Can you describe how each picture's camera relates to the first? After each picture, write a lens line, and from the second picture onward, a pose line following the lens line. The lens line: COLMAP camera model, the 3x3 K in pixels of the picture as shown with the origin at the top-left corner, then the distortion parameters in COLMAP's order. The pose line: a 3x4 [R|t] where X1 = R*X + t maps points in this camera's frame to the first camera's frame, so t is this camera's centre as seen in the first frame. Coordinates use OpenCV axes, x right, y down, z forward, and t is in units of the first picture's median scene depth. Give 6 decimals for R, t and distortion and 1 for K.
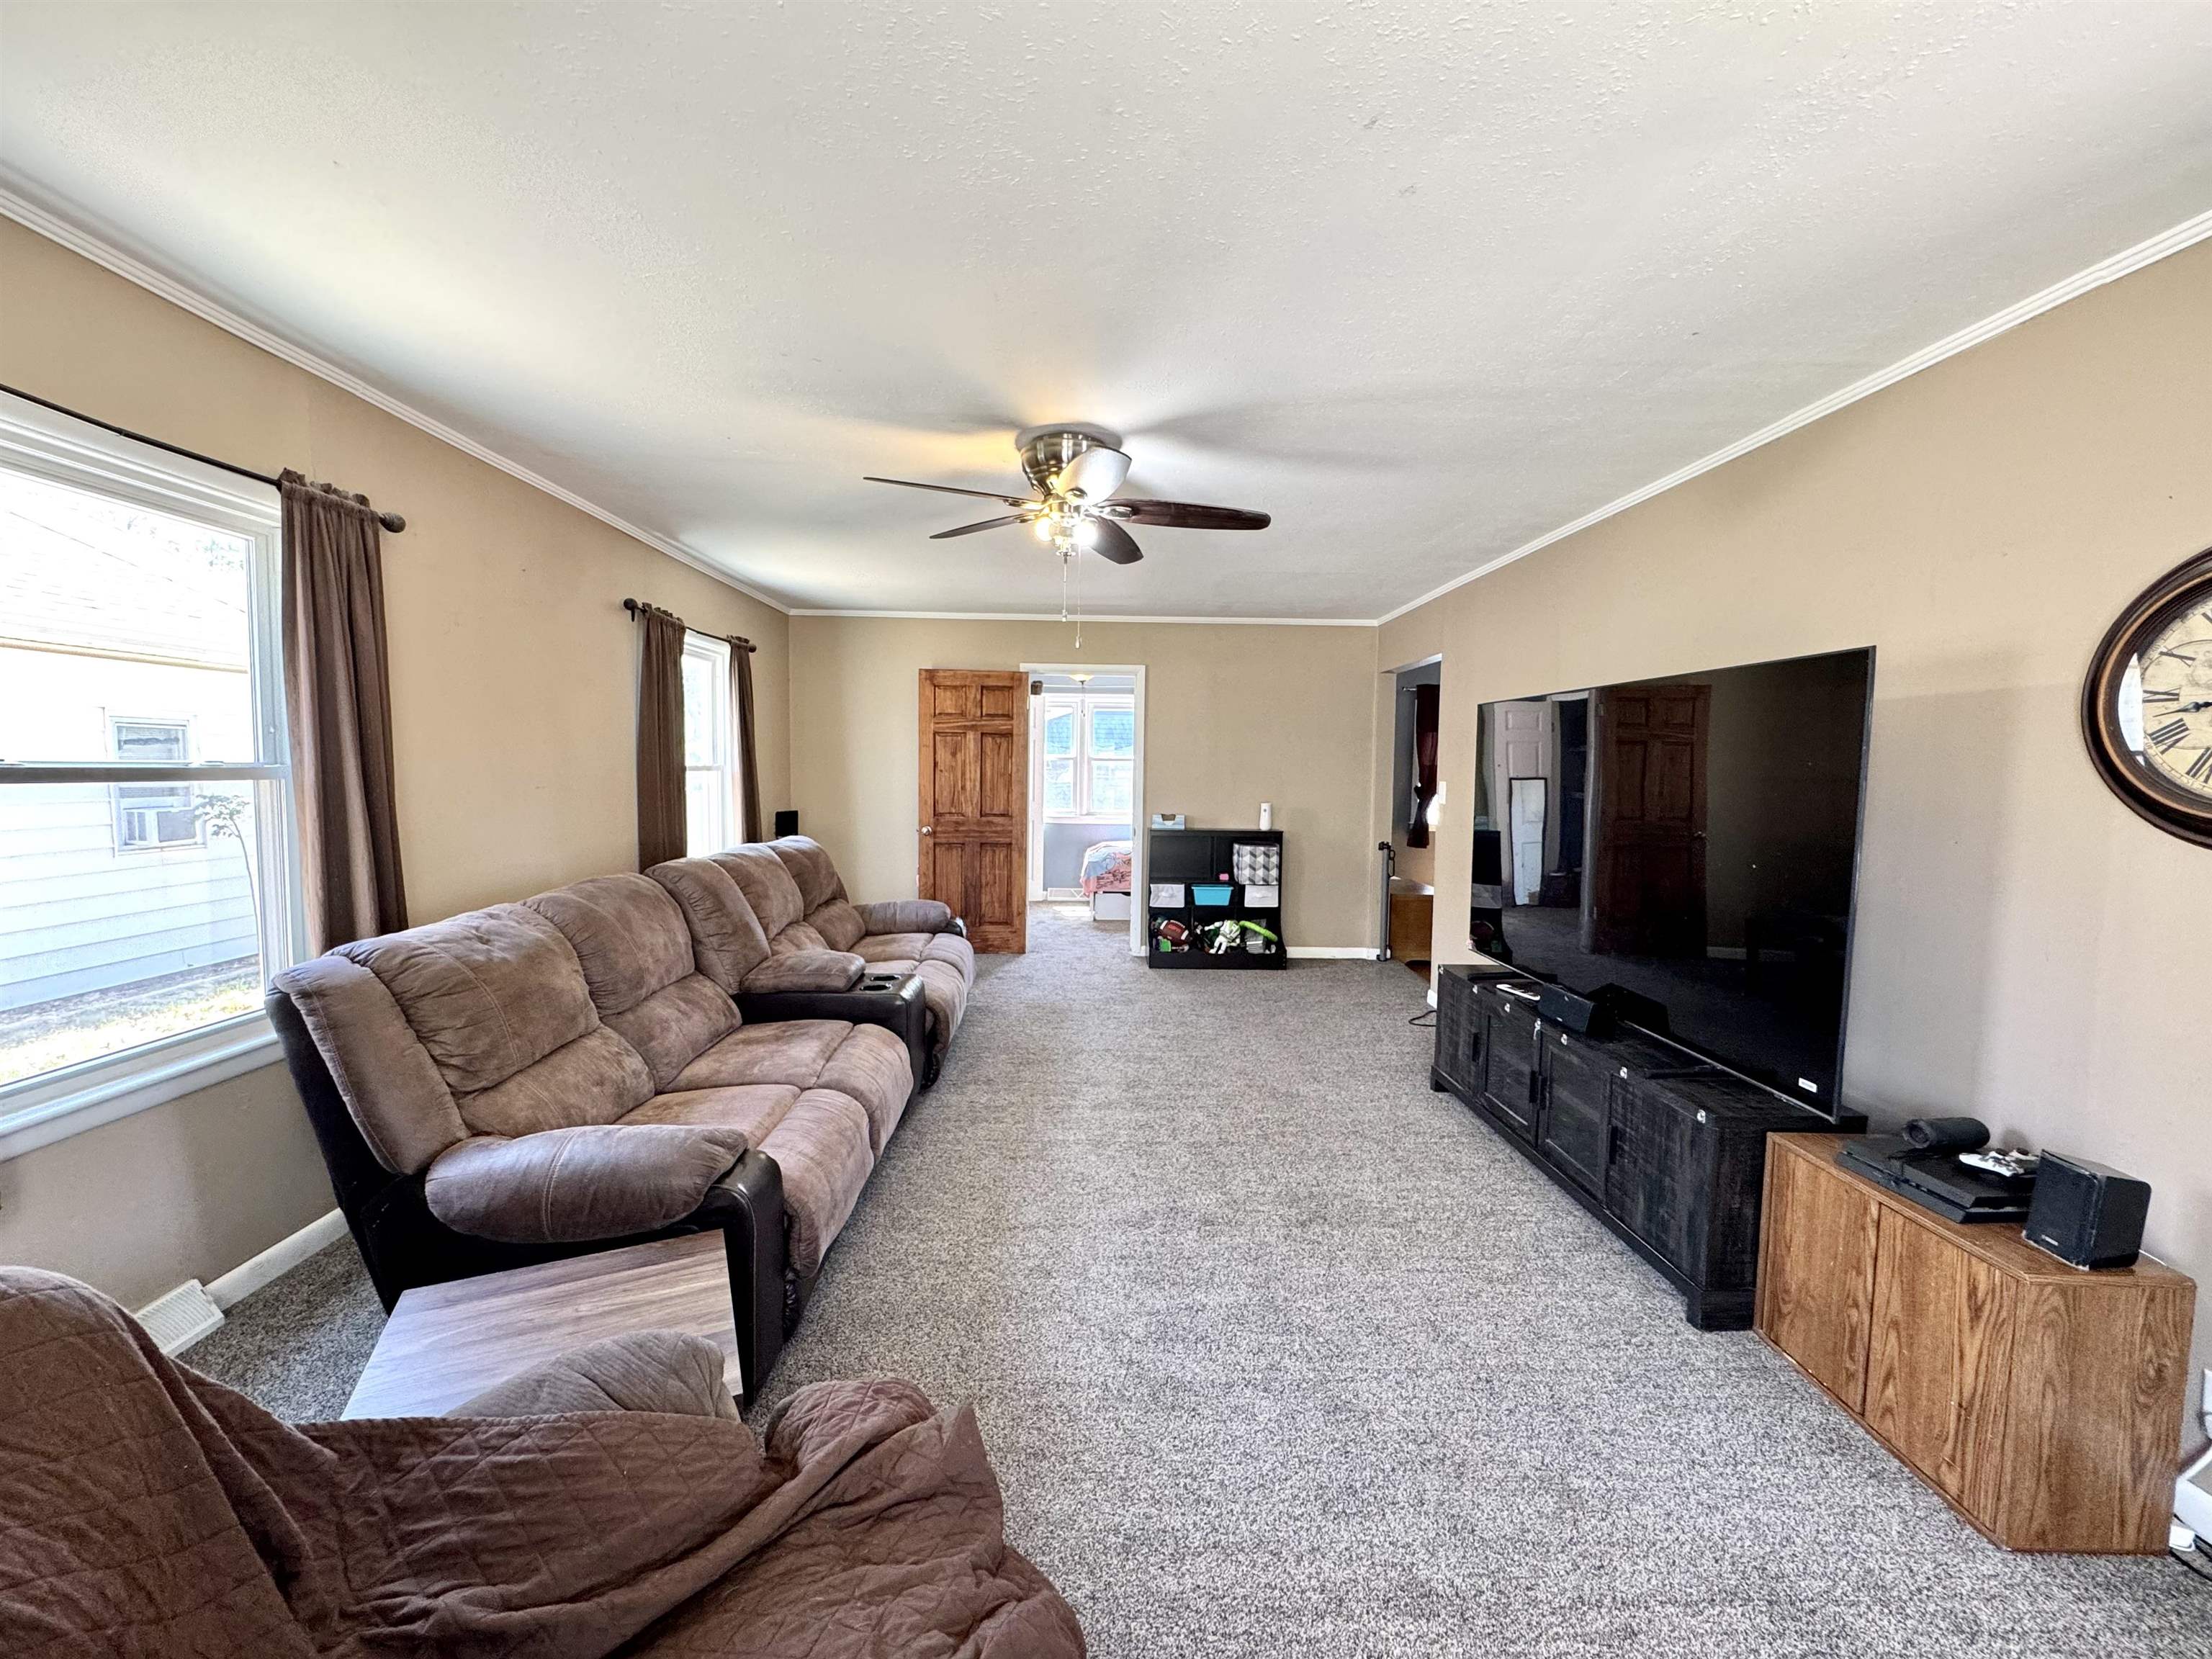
lens RADIAL K [[884.9, 0, 1102.5], [0, 884.9, 830.2], [0, 0, 1]] dist [-0.003504, 0.000356]
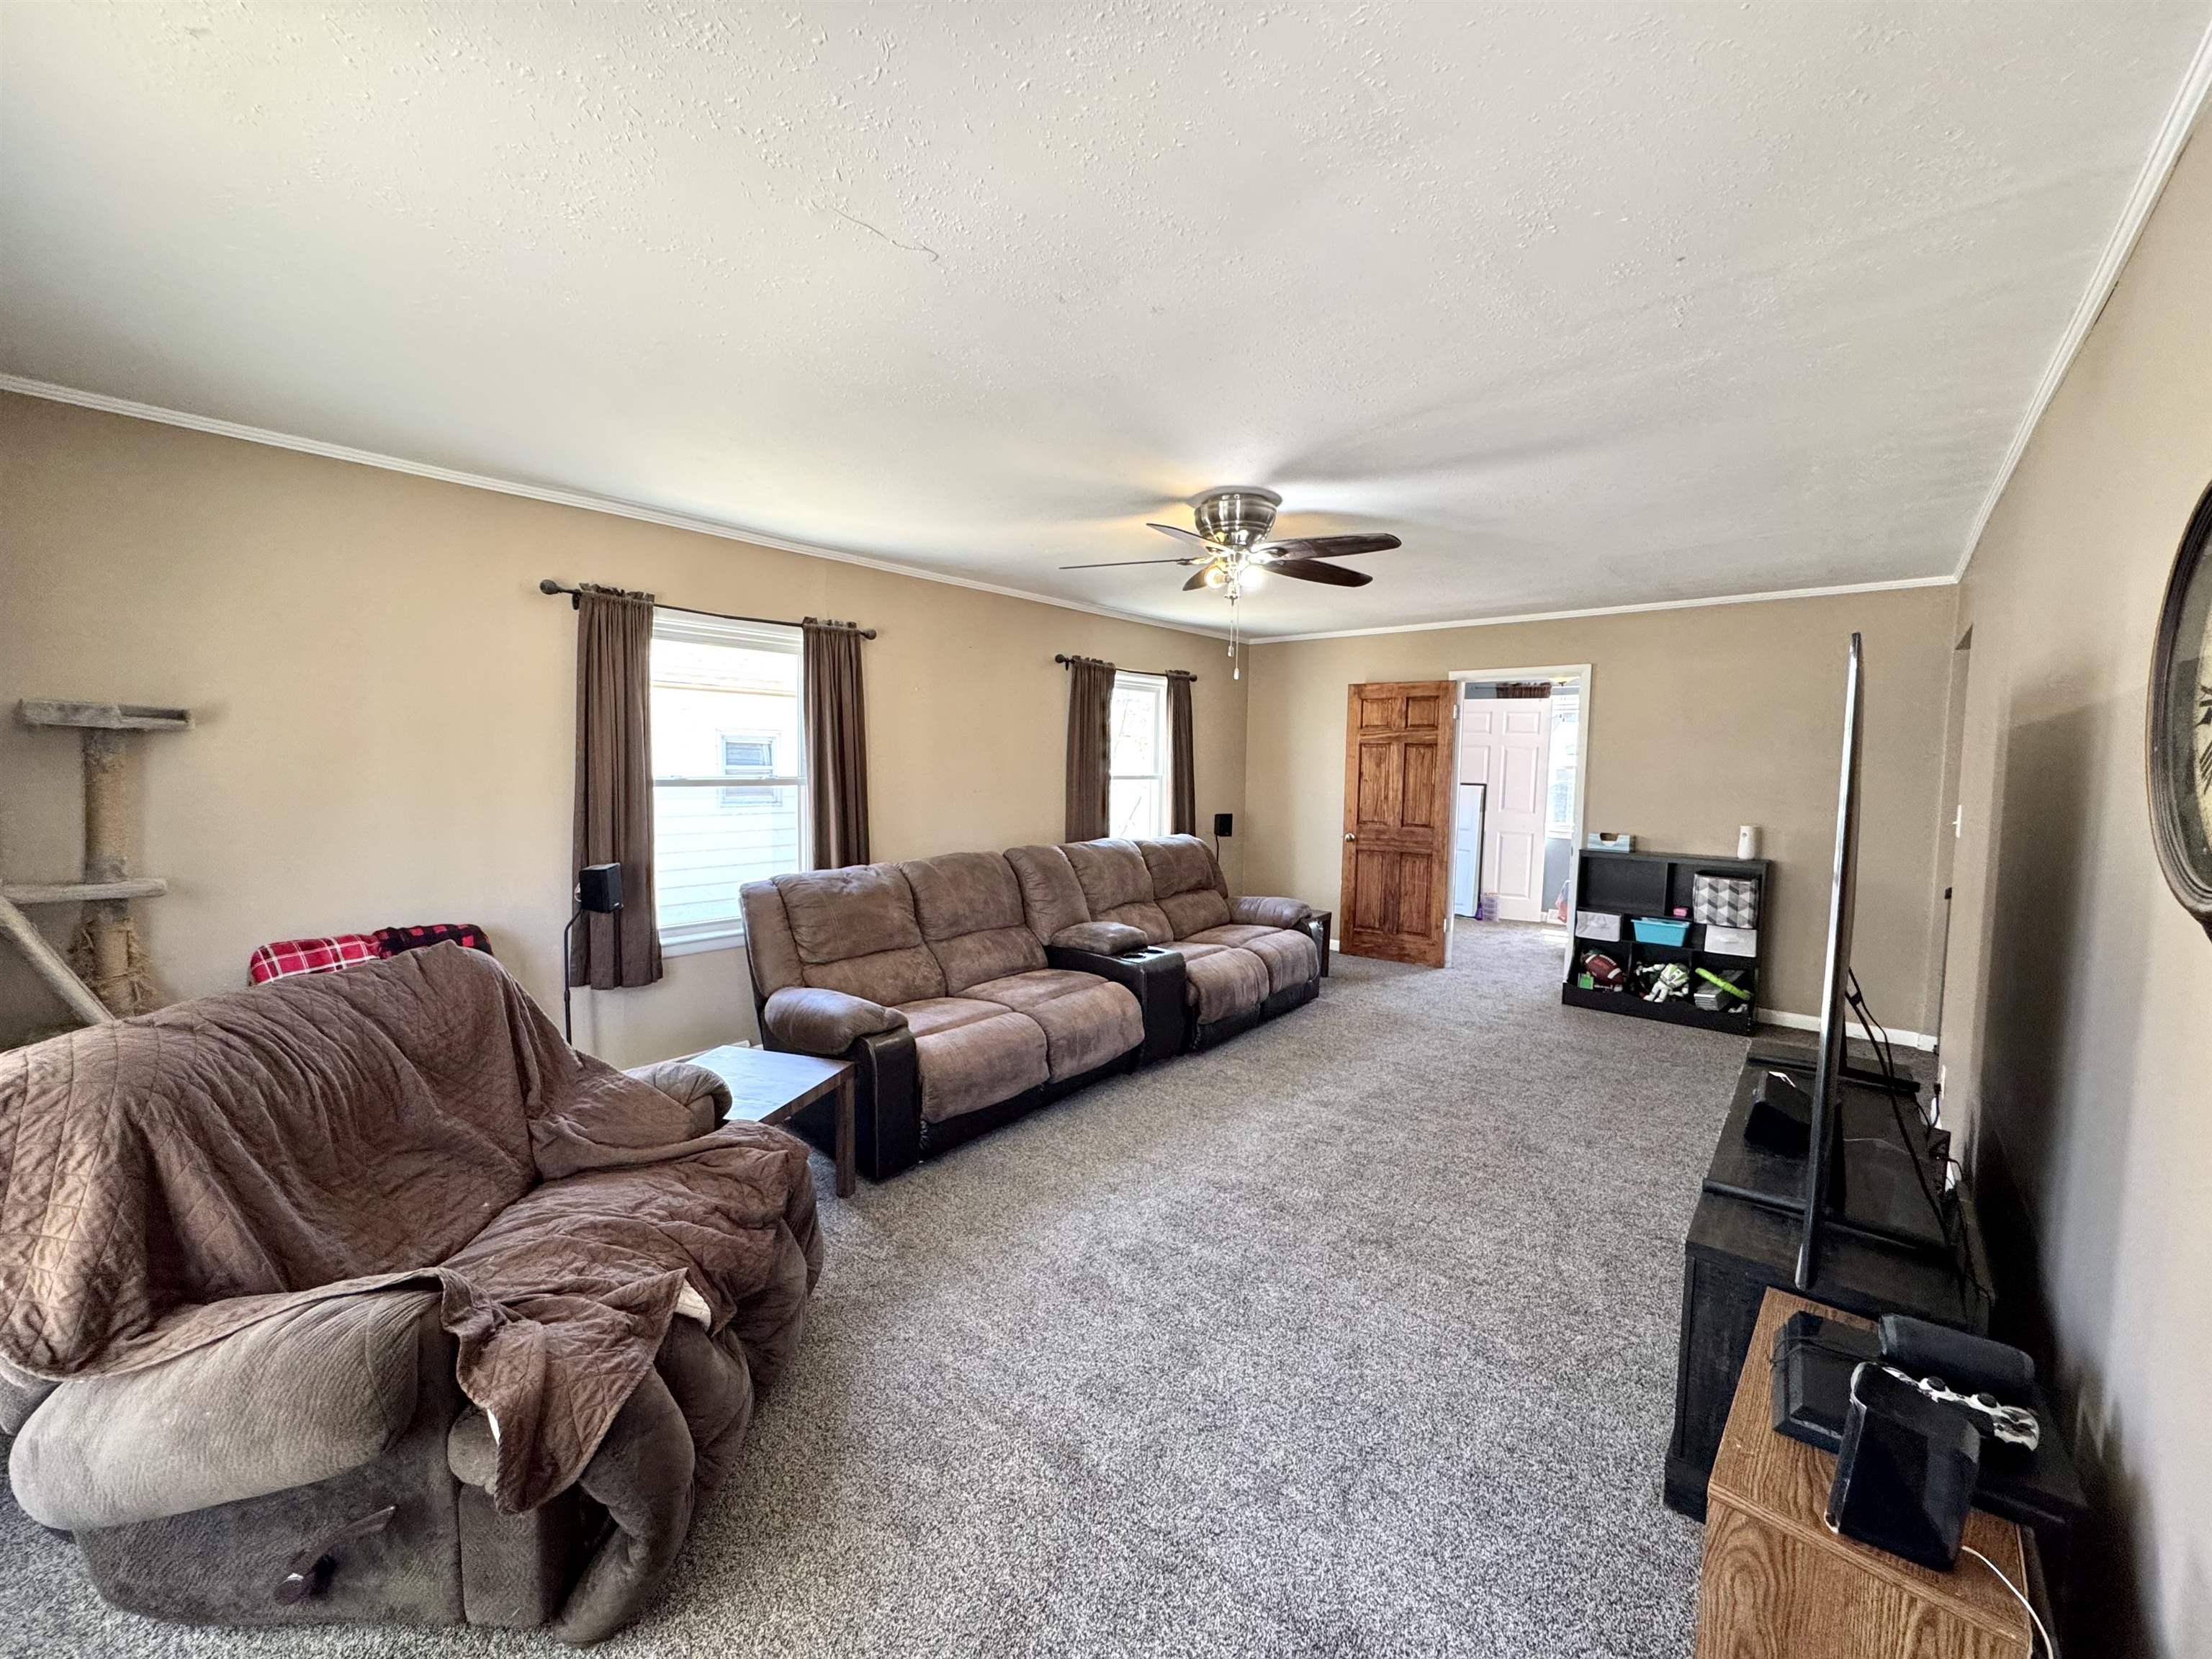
lens RADIAL K [[884.9, 0, 1104.2], [0, 884.9, 830.6], [0, 0, 1]] dist [-0.003504, 0.000356]
pose [[0.740718, 0.048997, -0.670027, 0.295800], [-0.051157, 0.998555, 0.016467, -0.009883], [0.669866, 0.022079, 0.742154, 0.021389]]
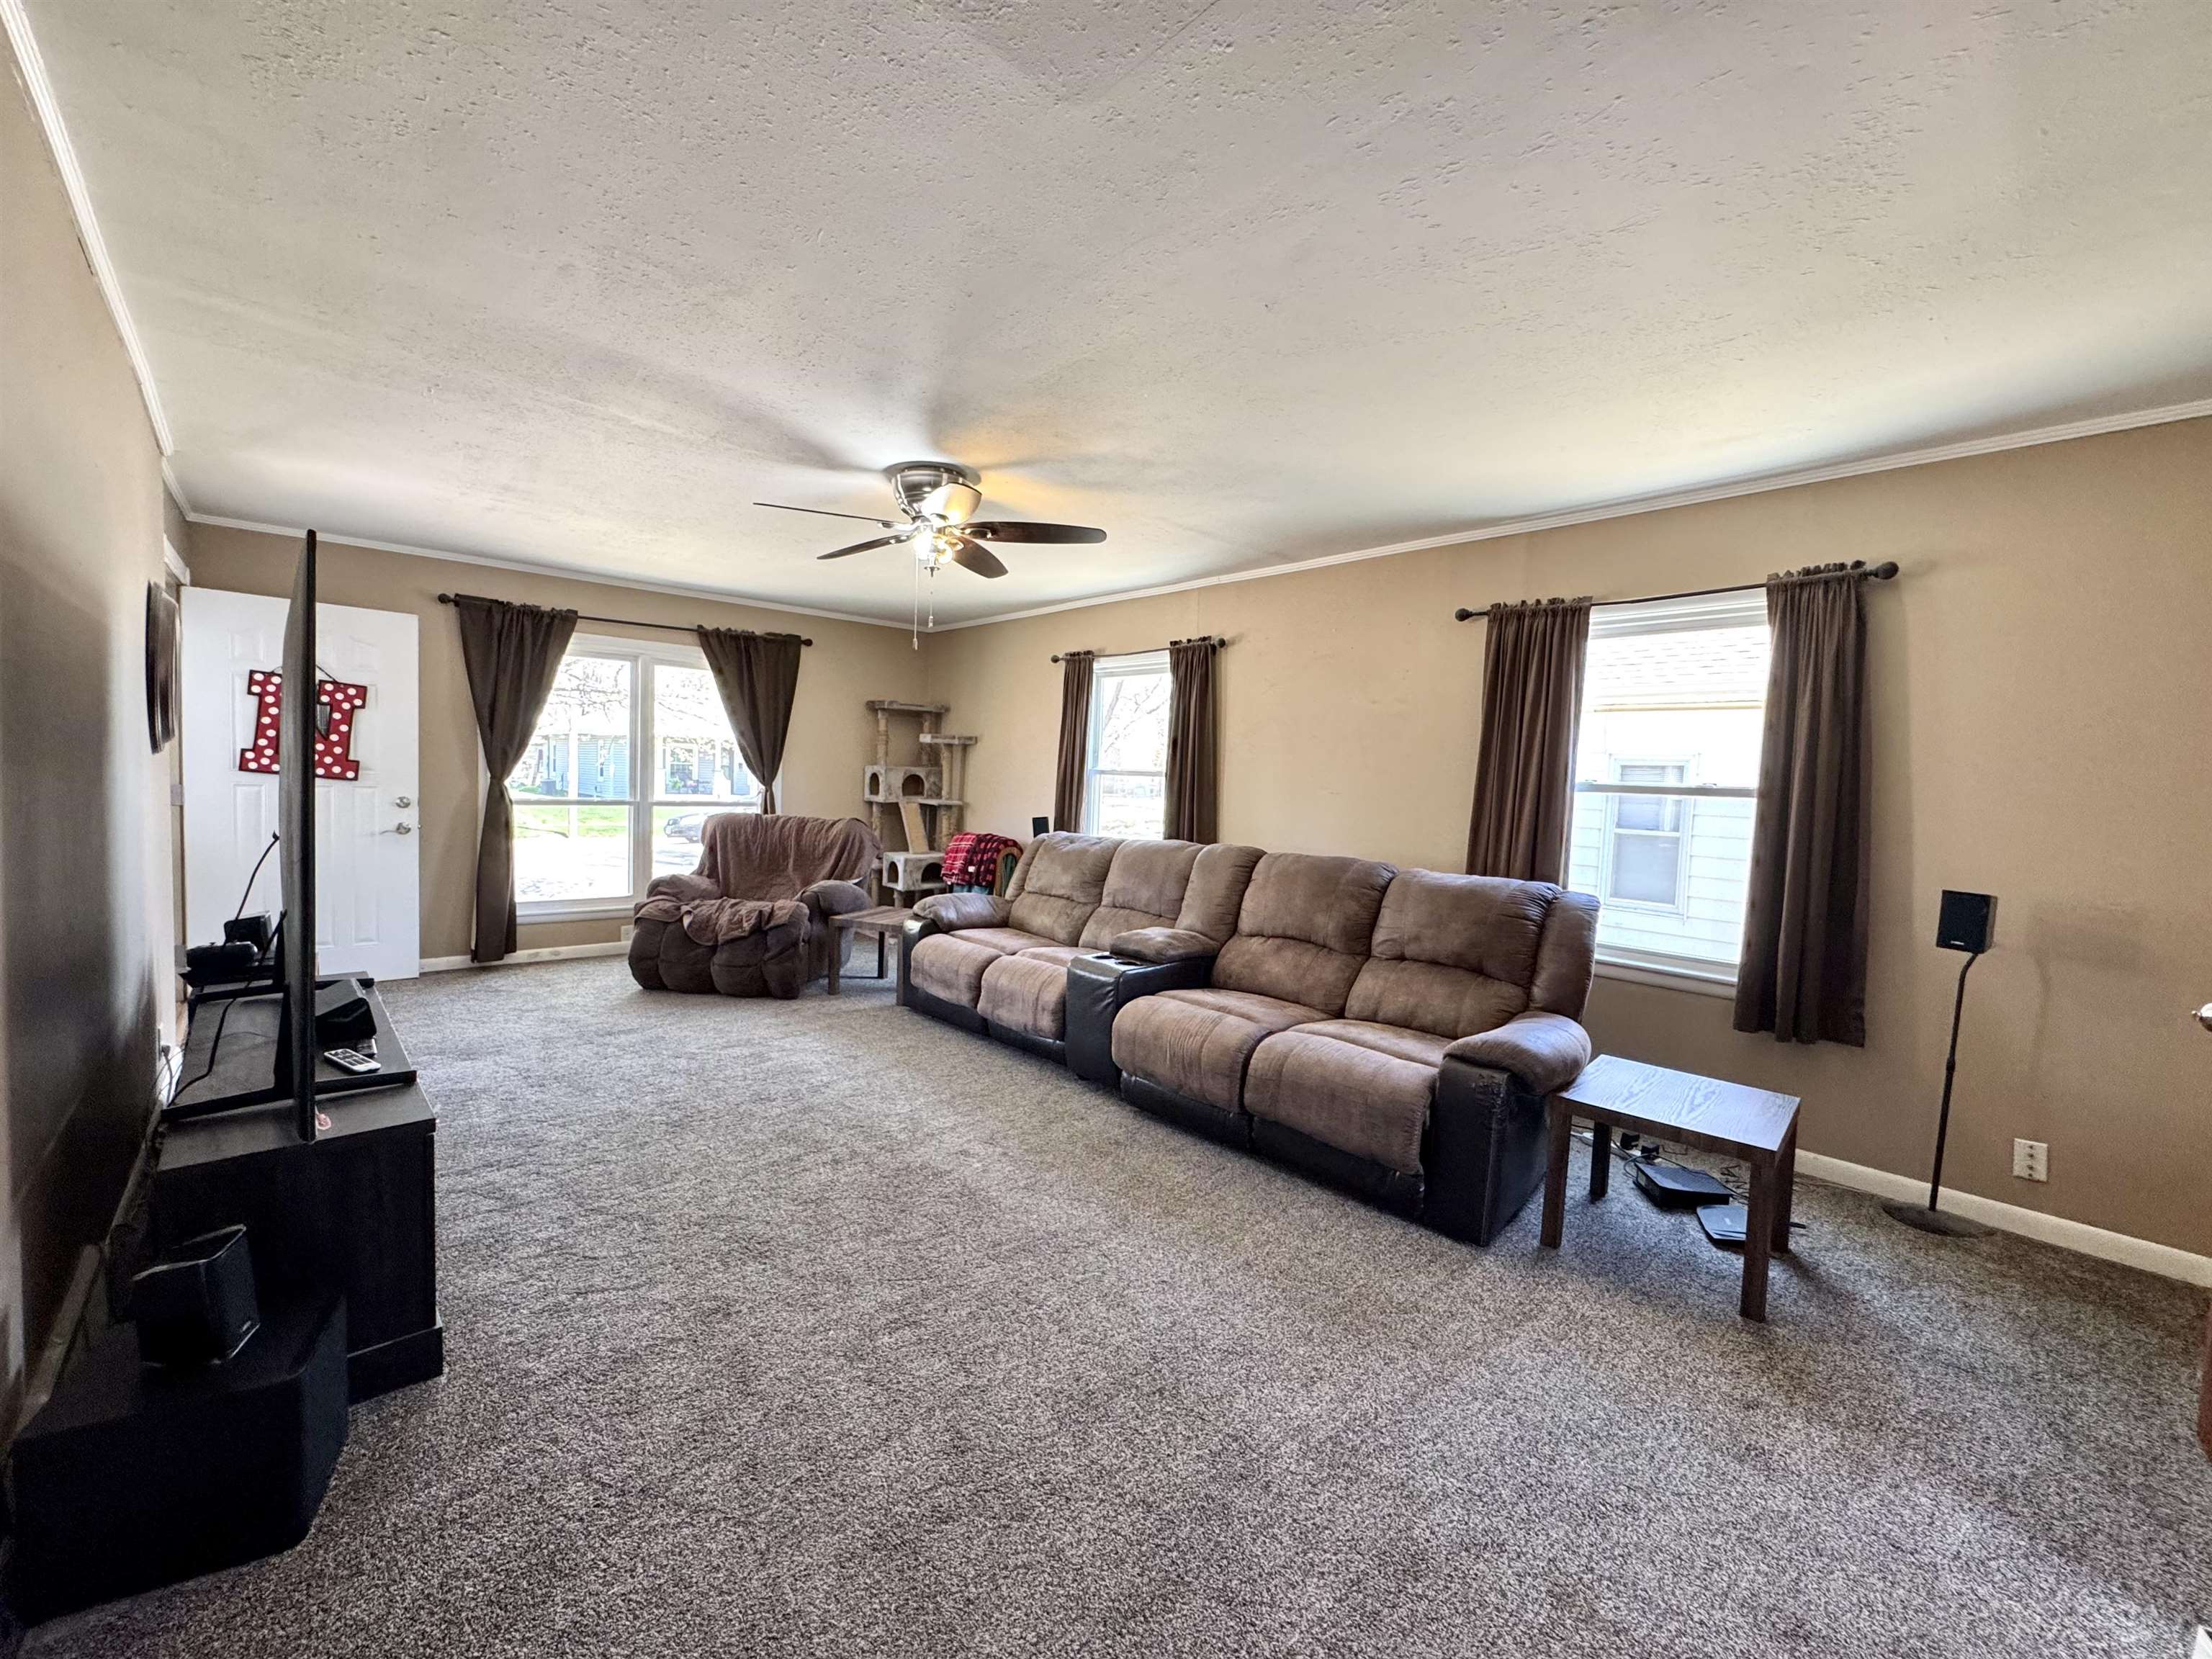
lens RADIAL K [[884.9, 0, 1100.6], [0, 884.9, 824.2], [0, 0, 1]] dist [-0.003504, 0.000356]
pose [[-0.755253, 0.028426, -0.654817, 0.275319], [-0.069358, 0.989983, 0.122973, -0.078057], [0.651754, 0.138292, -0.745716, 0.993305]]
